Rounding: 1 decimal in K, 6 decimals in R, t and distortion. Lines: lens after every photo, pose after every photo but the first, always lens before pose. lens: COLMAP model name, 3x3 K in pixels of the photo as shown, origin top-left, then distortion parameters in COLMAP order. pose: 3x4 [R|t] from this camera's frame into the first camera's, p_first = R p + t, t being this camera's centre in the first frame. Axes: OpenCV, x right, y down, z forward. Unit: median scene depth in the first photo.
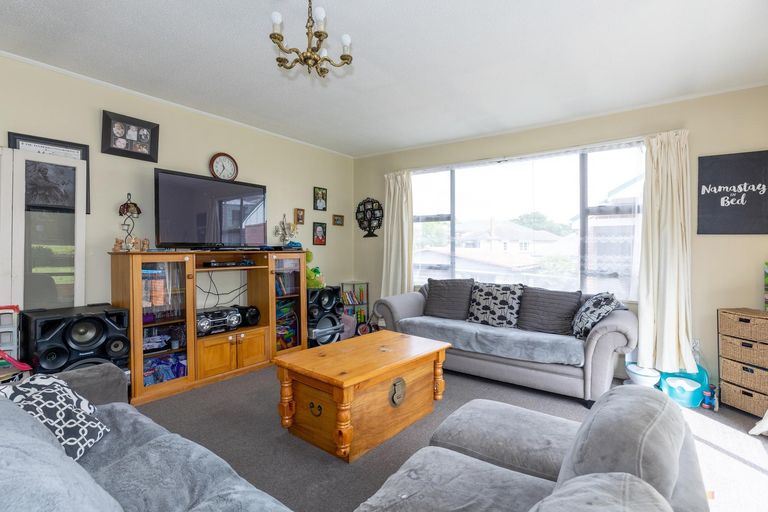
lens RADIAL K [[381.7, 0, 385.6], [0, 381.7, 235.3], [0, 0, 1]] dist [0.000056, -0.000048]
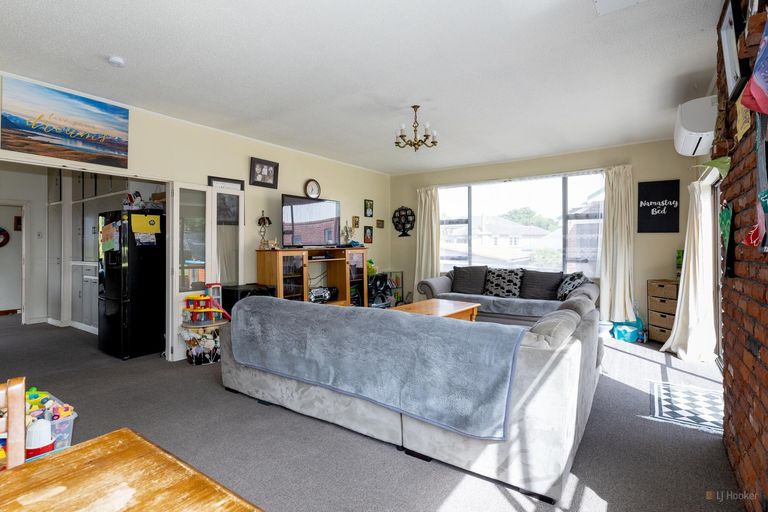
lens RADIAL K [[373.3, 0, 384.8], [0, 373.3, 244.7], [0, 0, 1]] dist [0.000263, -0.000006]
pose [[0.999770, -0.014507, 0.015811, -0.183569], [0.013972, 0.999342, 0.033468, -0.015758], [-0.016286, -0.033240, 0.999315, -0.398616]]
